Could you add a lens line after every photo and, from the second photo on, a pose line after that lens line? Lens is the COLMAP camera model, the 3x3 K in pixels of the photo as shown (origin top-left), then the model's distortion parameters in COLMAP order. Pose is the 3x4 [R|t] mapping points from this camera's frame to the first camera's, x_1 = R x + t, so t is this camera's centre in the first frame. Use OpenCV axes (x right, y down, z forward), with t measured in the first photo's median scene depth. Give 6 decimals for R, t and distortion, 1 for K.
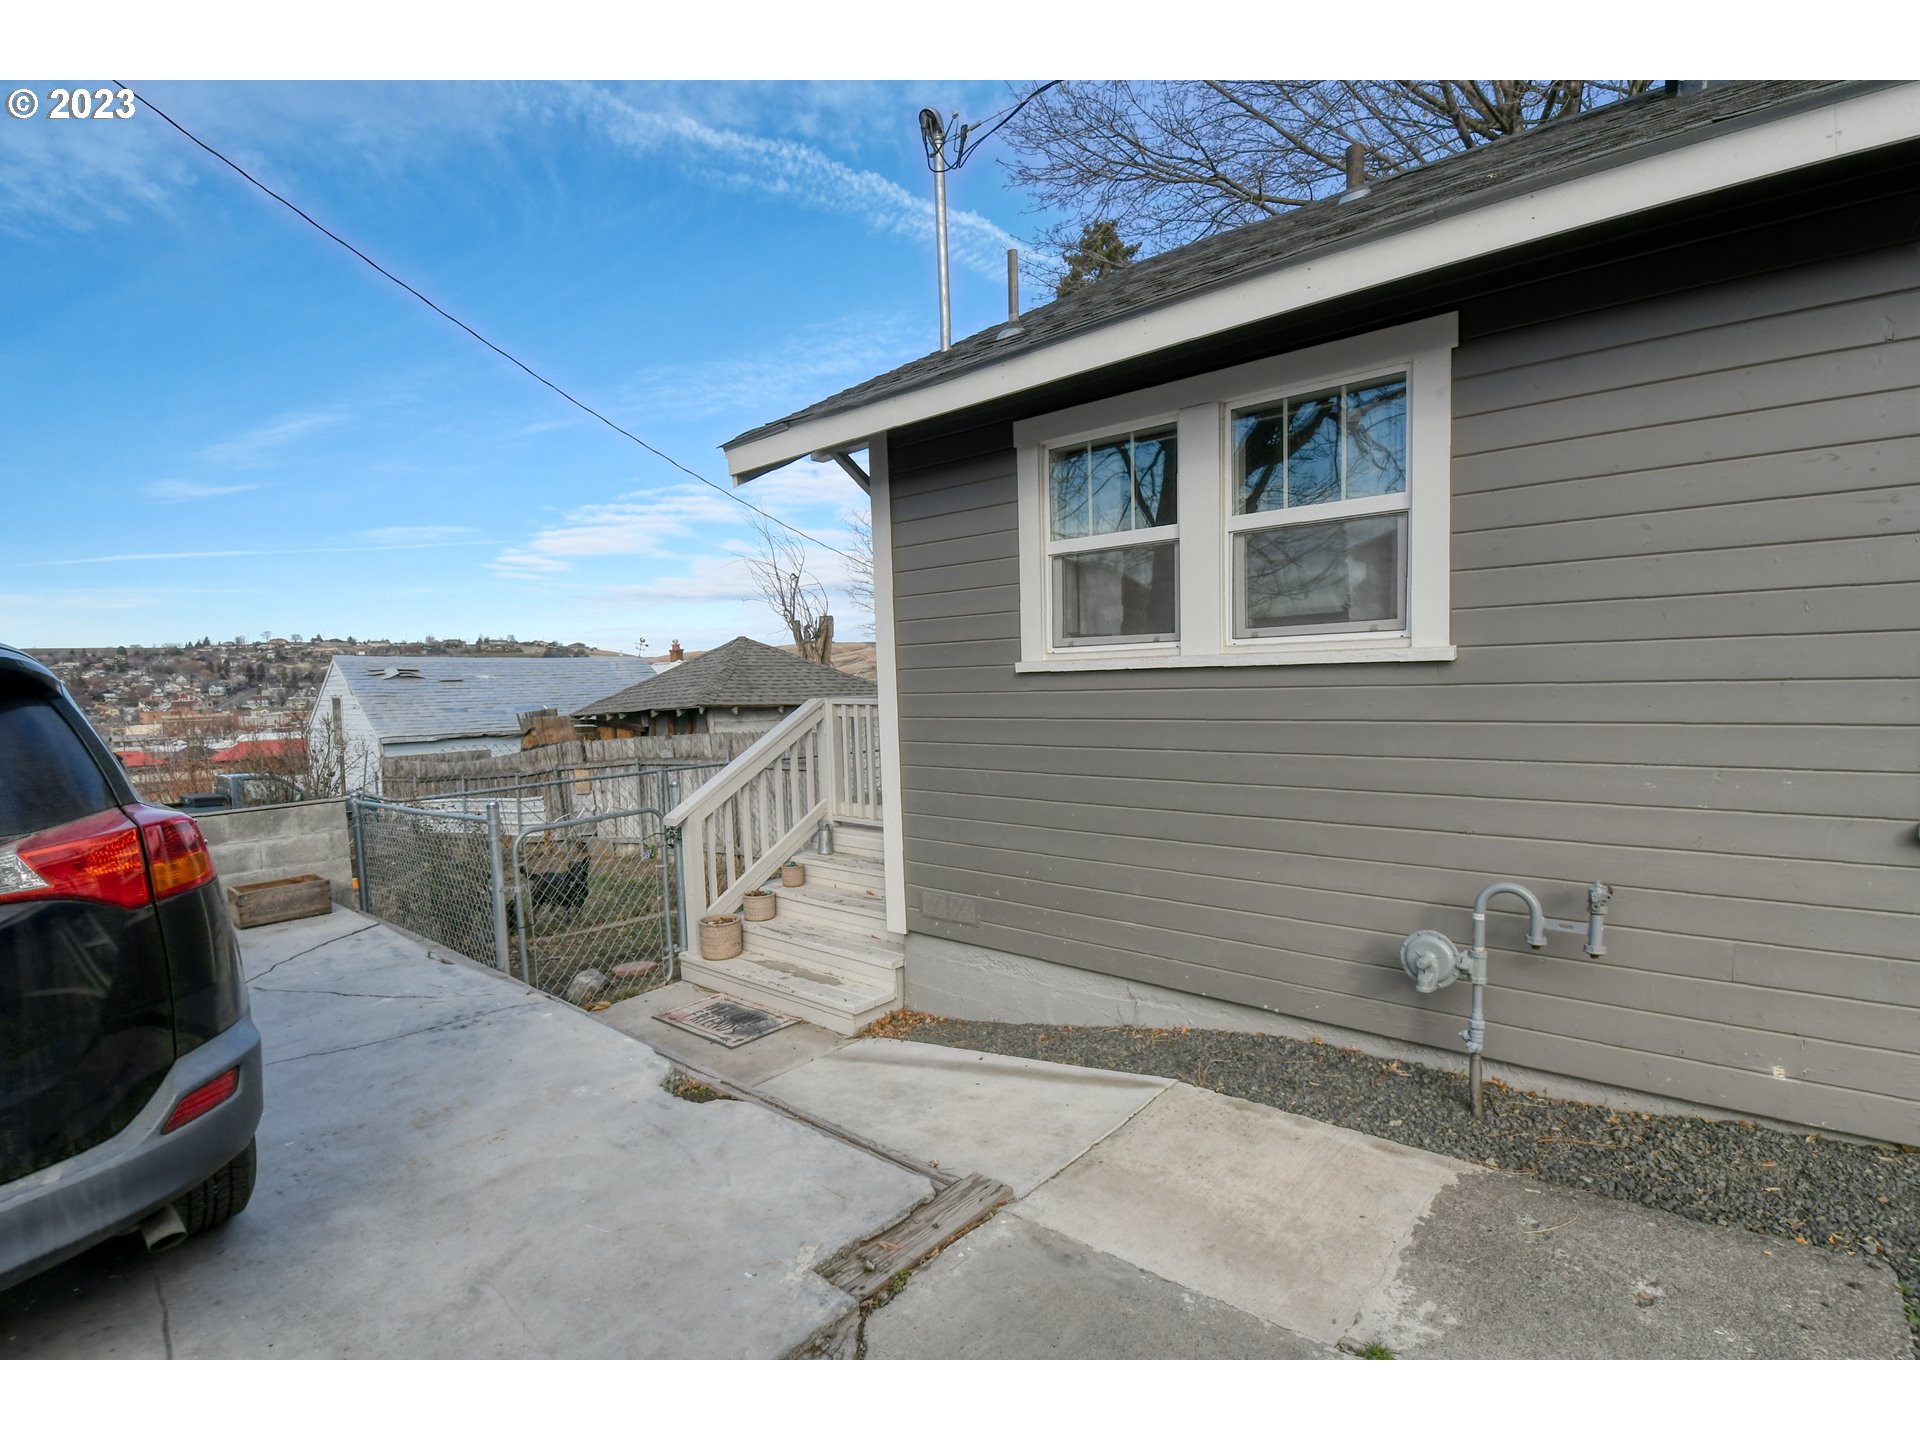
lens RADIAL K [[962.5, 0, 968.9], [0, 962.5, 734.9], [0, 0, 1]] dist [0.018540, -0.025311]
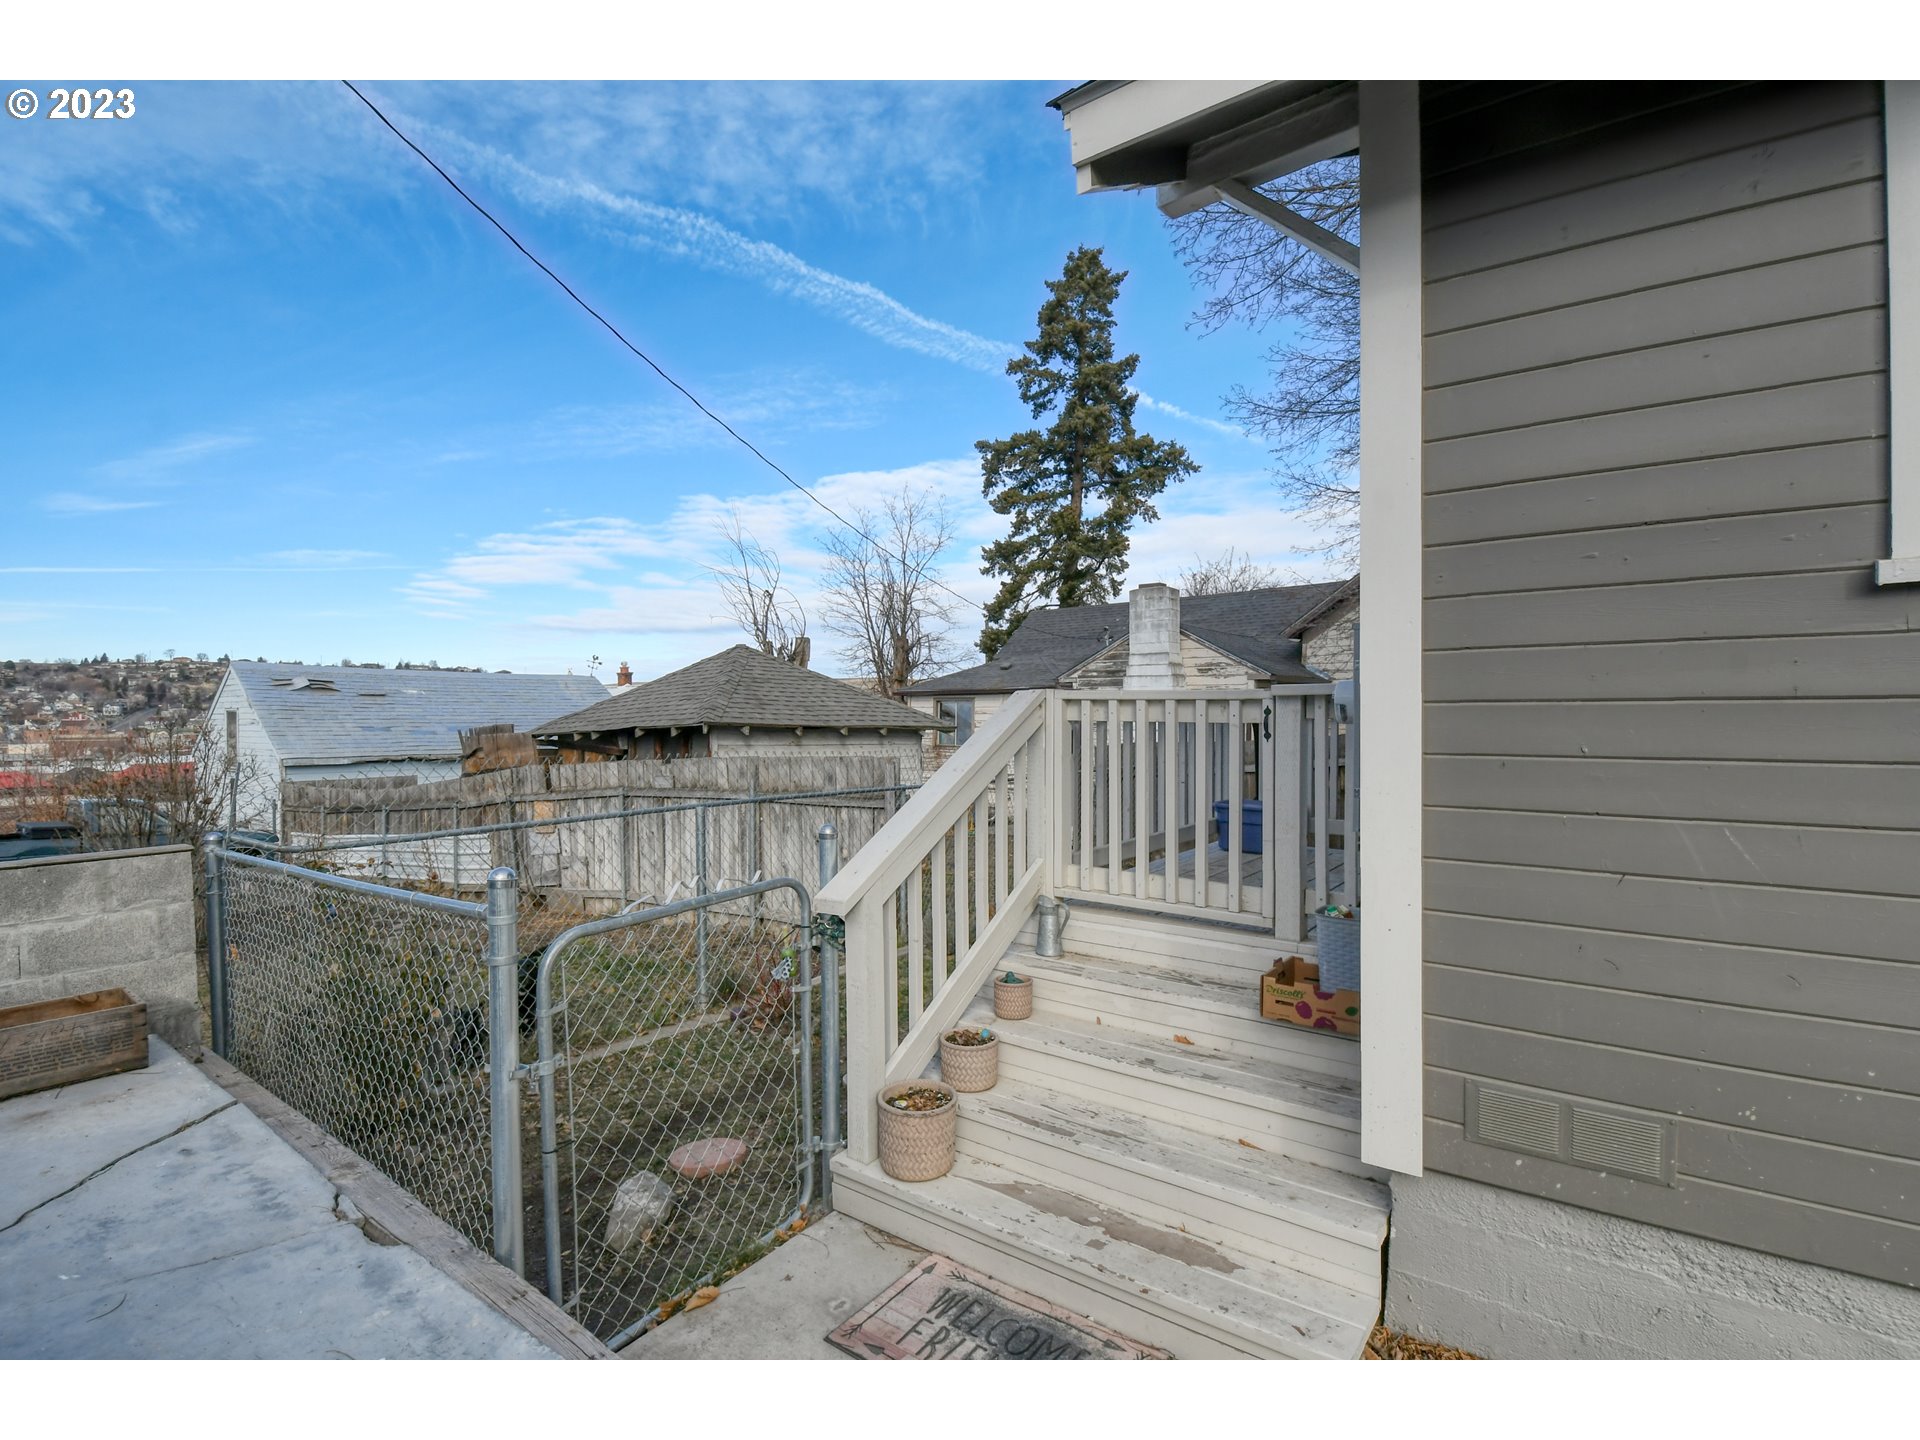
lens RADIAL K [[962.5, 0, 968.9], [0, 962.5, 734.9], [0, 0, 1]] dist [0.018540, -0.025311]
pose [[0.997560, 0.023150, 0.065869, -0.108709], [-0.020469, 0.998946, -0.041087, 0.006962], [-0.066751, 0.039639, 0.996982, 0.190082]]
